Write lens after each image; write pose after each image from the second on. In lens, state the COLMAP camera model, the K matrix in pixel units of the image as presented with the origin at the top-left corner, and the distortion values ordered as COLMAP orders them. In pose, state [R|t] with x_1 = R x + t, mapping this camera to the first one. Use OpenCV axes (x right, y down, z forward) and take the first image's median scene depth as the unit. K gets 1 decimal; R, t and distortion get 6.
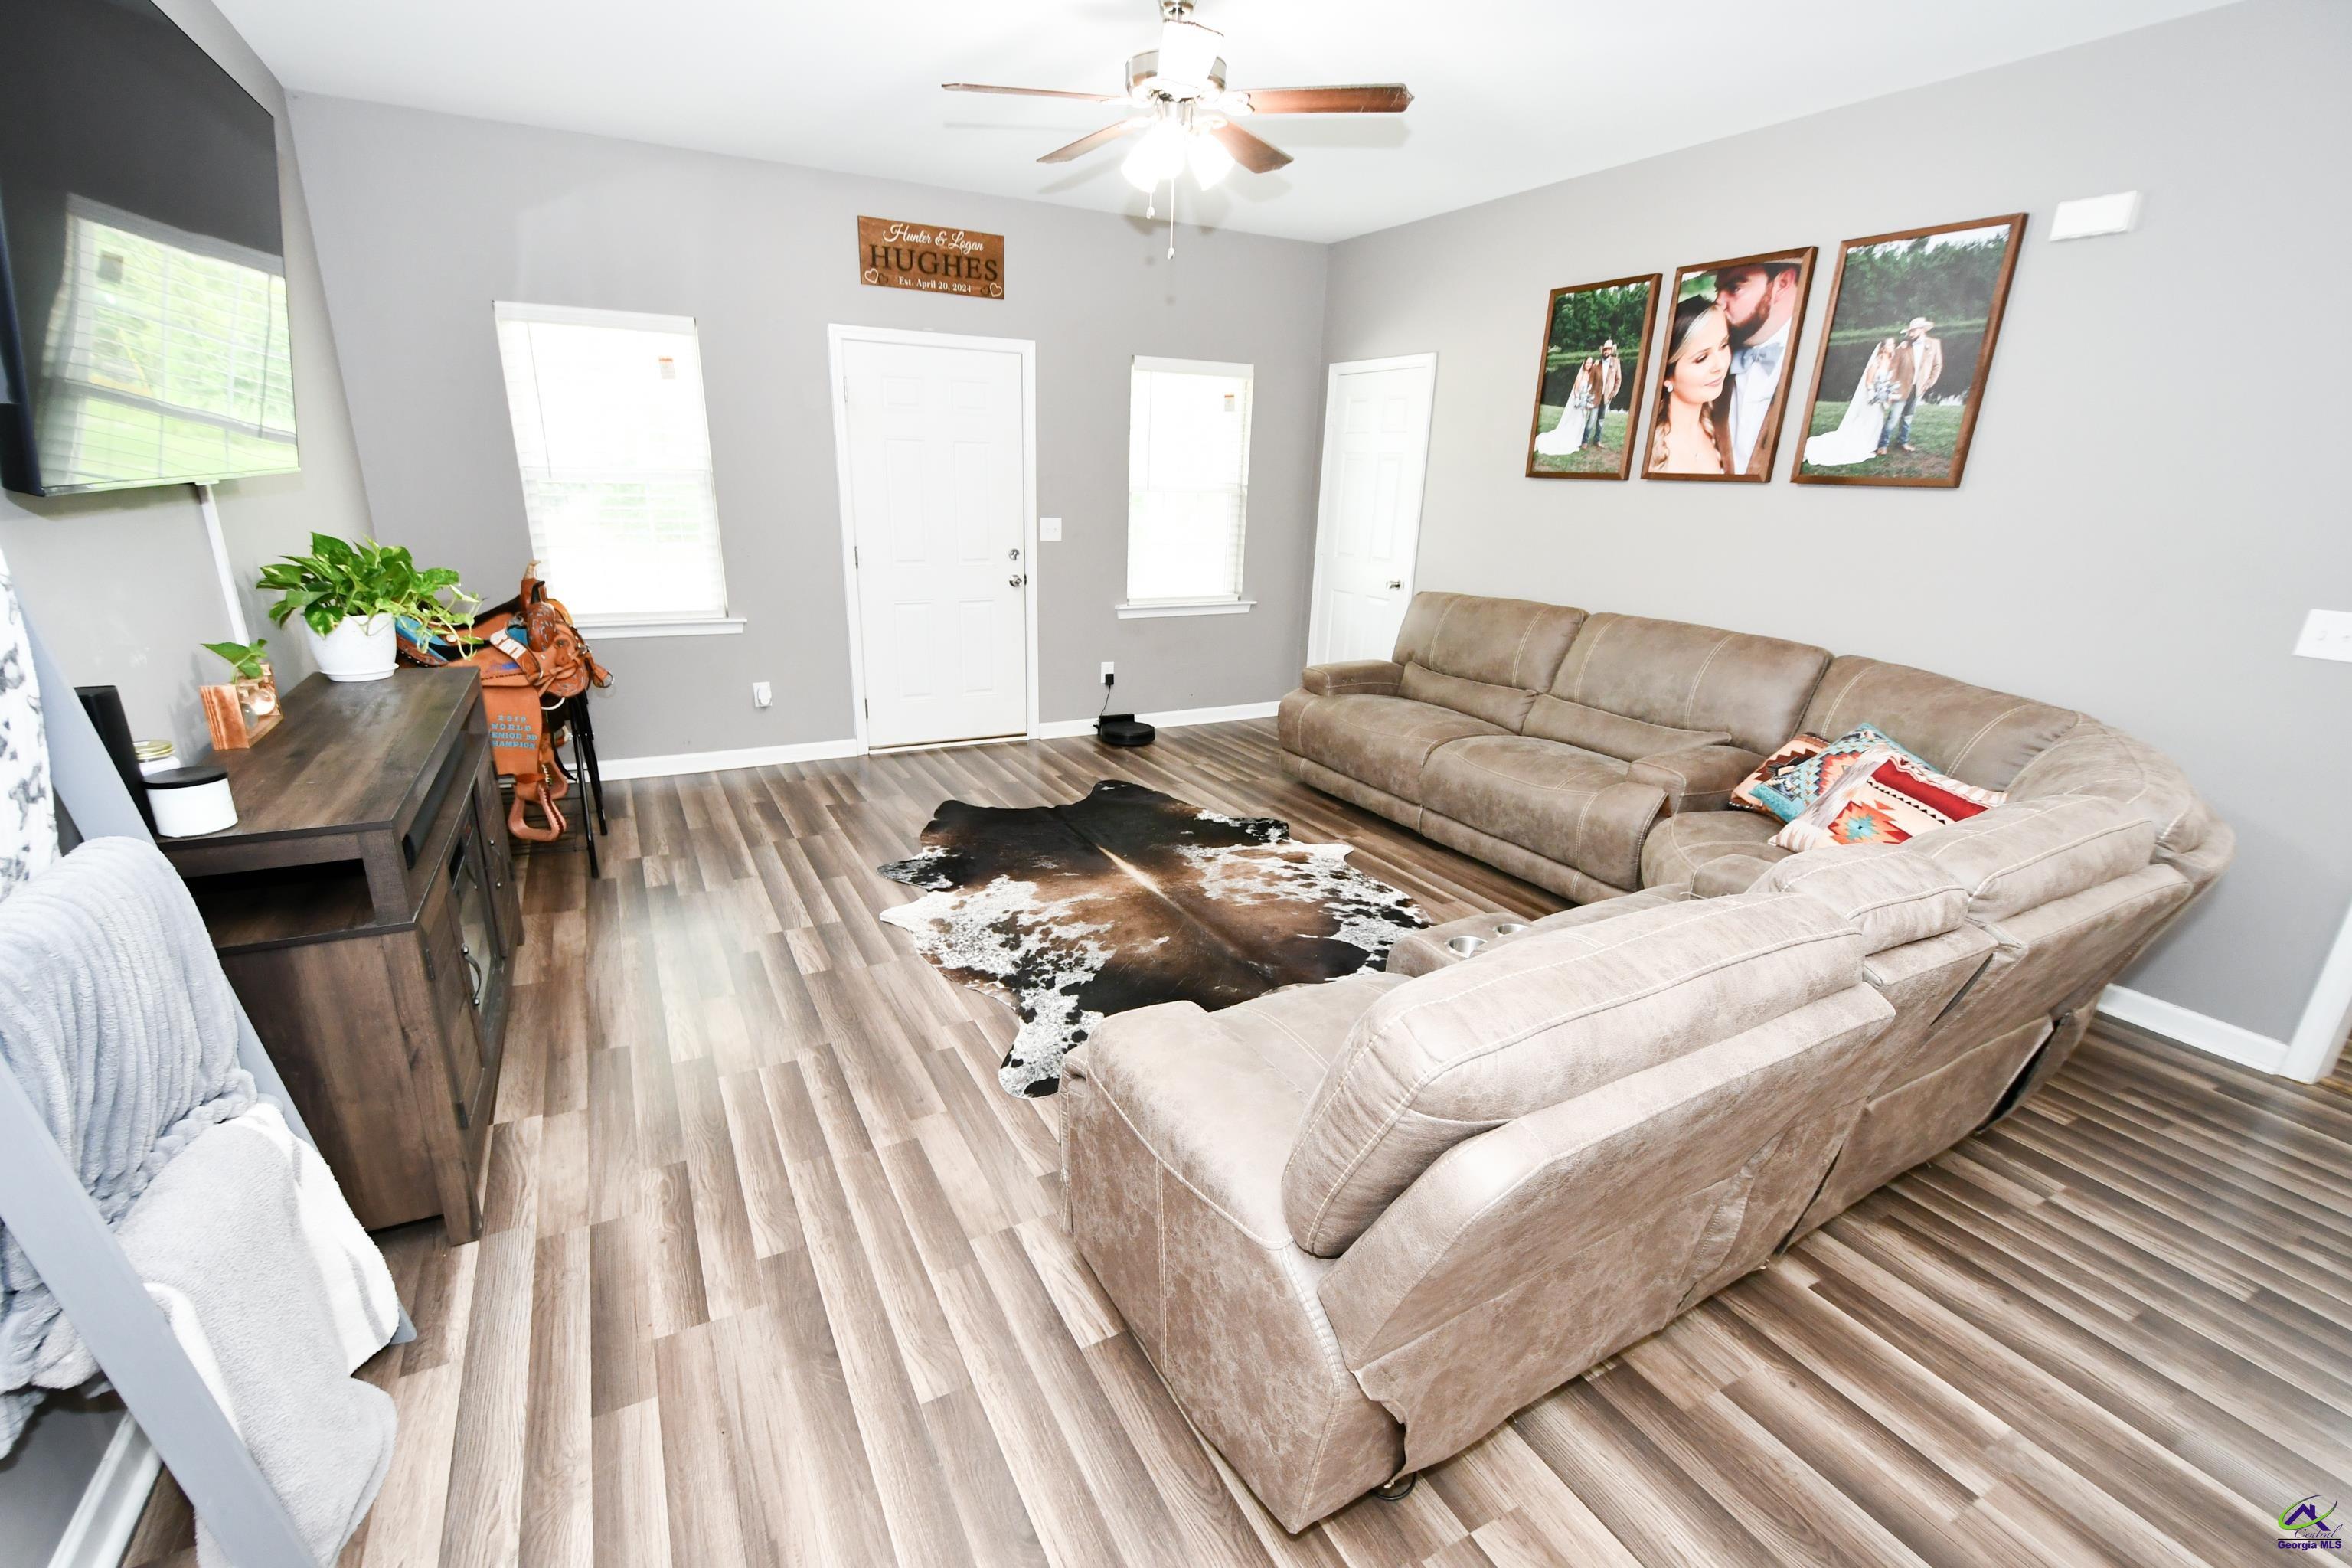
lens RADIAL K [[1030.9, 0, 1151.9], [0, 1030.9, 820.8], [0, 0, 1]] dist [0.003220, -0.004991]
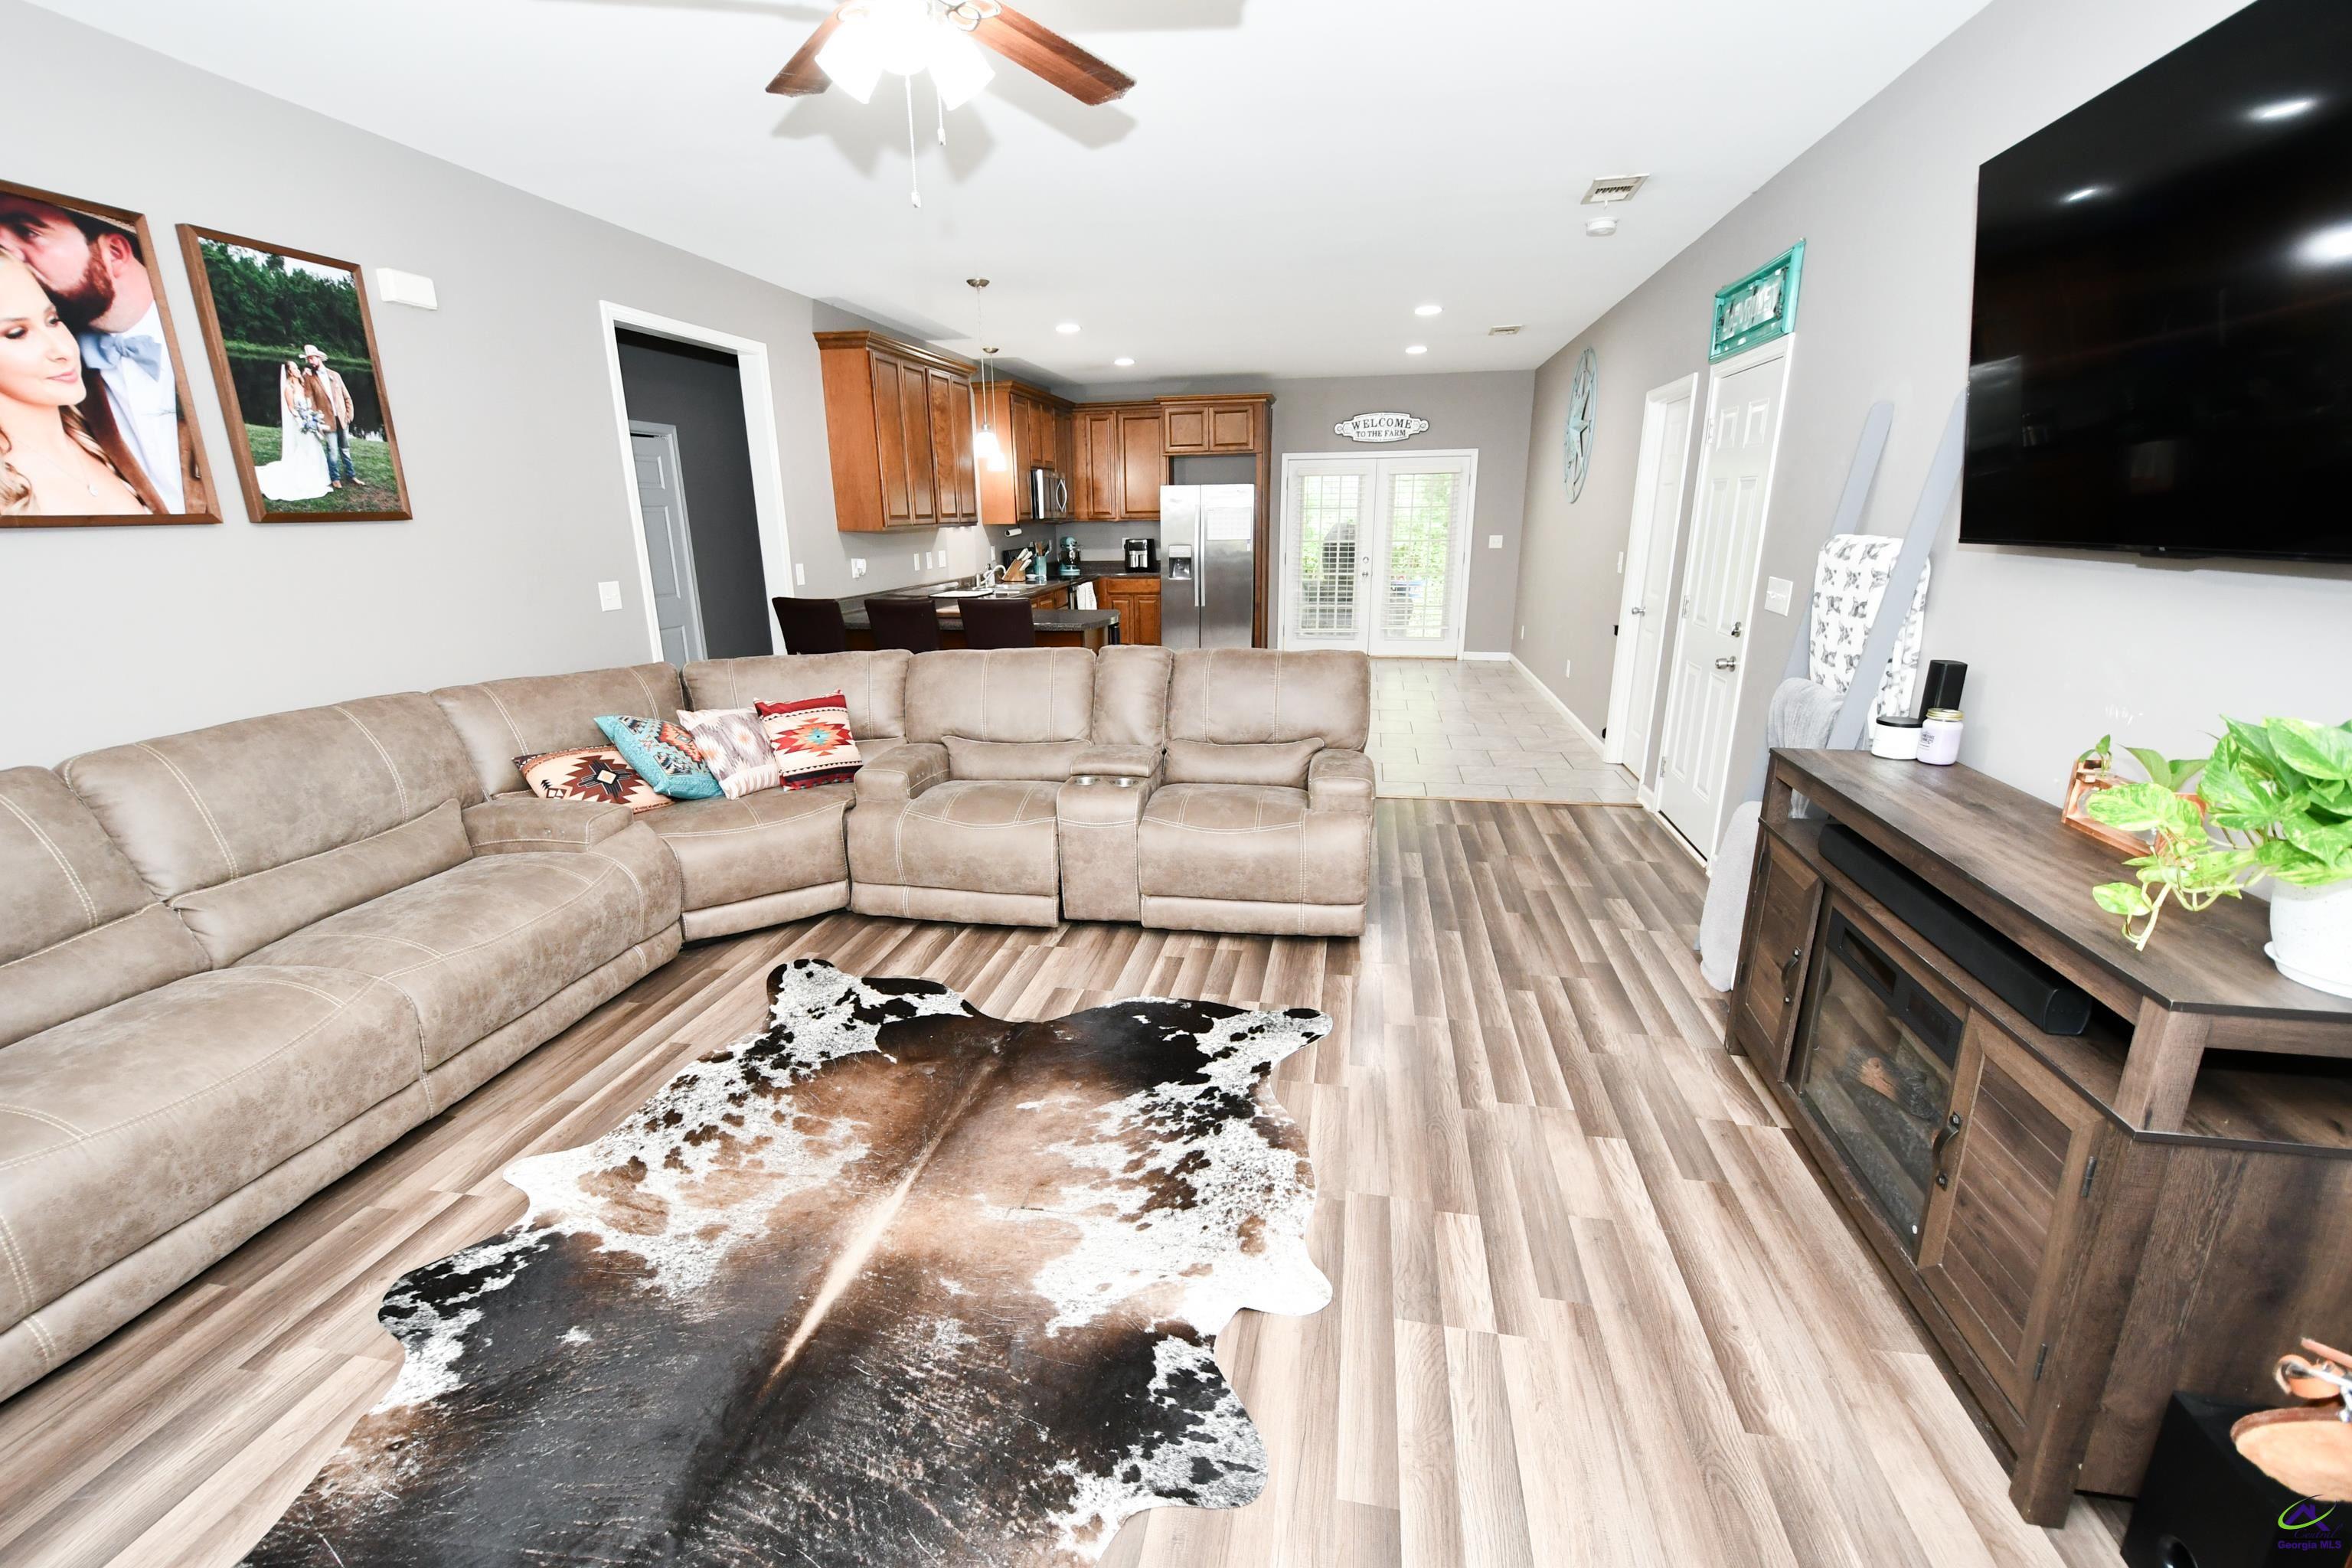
lens RADIAL K [[1030.9, 0, 1152.4], [0, 1030.9, 817.3], [0, 0, 1]] dist [0.003220, -0.004991]
pose [[-0.778967, -0.197145, 0.595269, -0.421468], [0.193148, 0.827704, 0.526877, -0.400015], [-0.596577, 0.525395, -0.606676, 1.120398]]
